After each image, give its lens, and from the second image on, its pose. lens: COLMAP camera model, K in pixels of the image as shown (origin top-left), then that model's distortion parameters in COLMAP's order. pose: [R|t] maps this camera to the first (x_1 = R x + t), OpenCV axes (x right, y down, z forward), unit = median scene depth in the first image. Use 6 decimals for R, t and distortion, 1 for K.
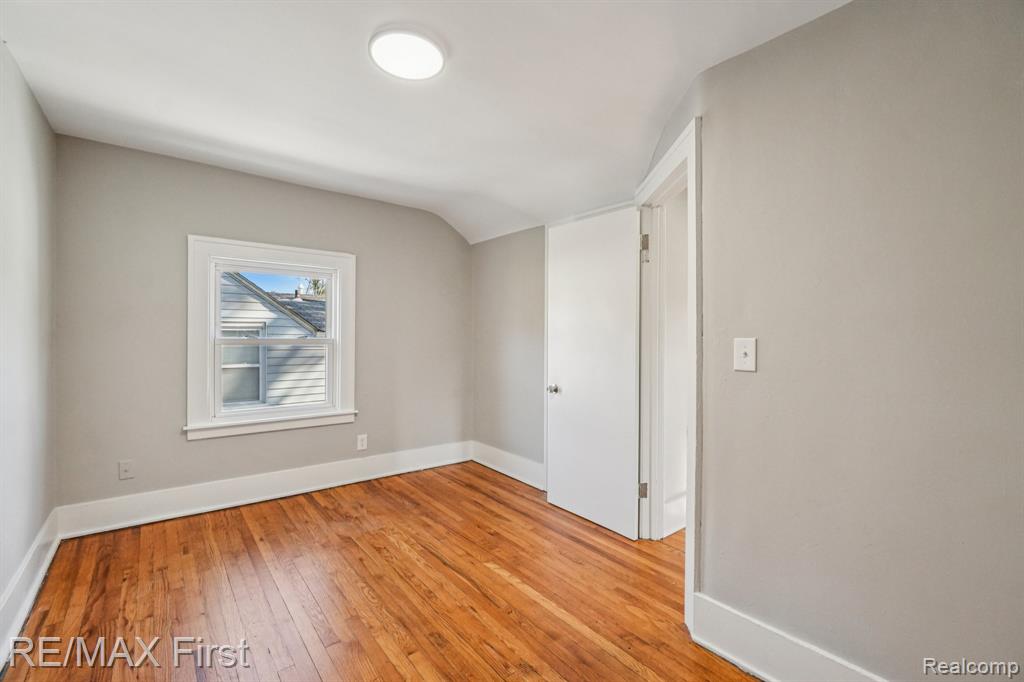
lens RADIAL K [[443.9, 0, 520.6], [0, 443.9, 340.0], [0, 0, 1]] dist [-0.006164, 0.001244]
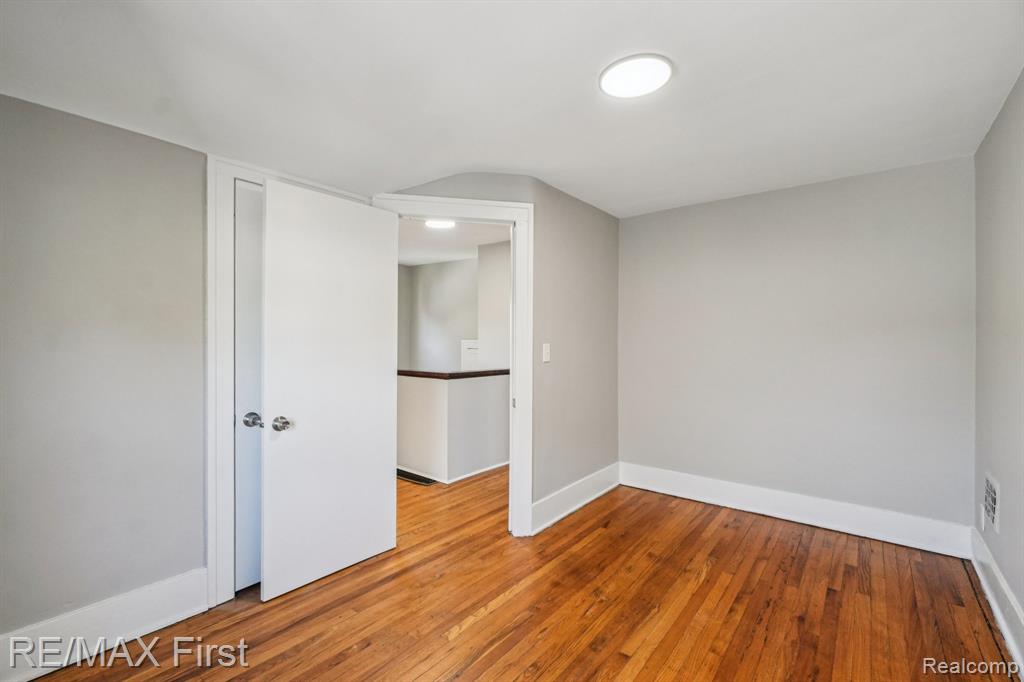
lens RADIAL K [[443.9, 0, 509.0], [0, 443.9, 338.2], [0, 0, 1]] dist [-0.006164, 0.001244]
pose [[-0.202153, -0.004241, 0.979345, -0.731285], [0.001247, 0.999989, 0.004588, -0.022350], [-0.979353, 0.002149, -0.202145, 0.898120]]
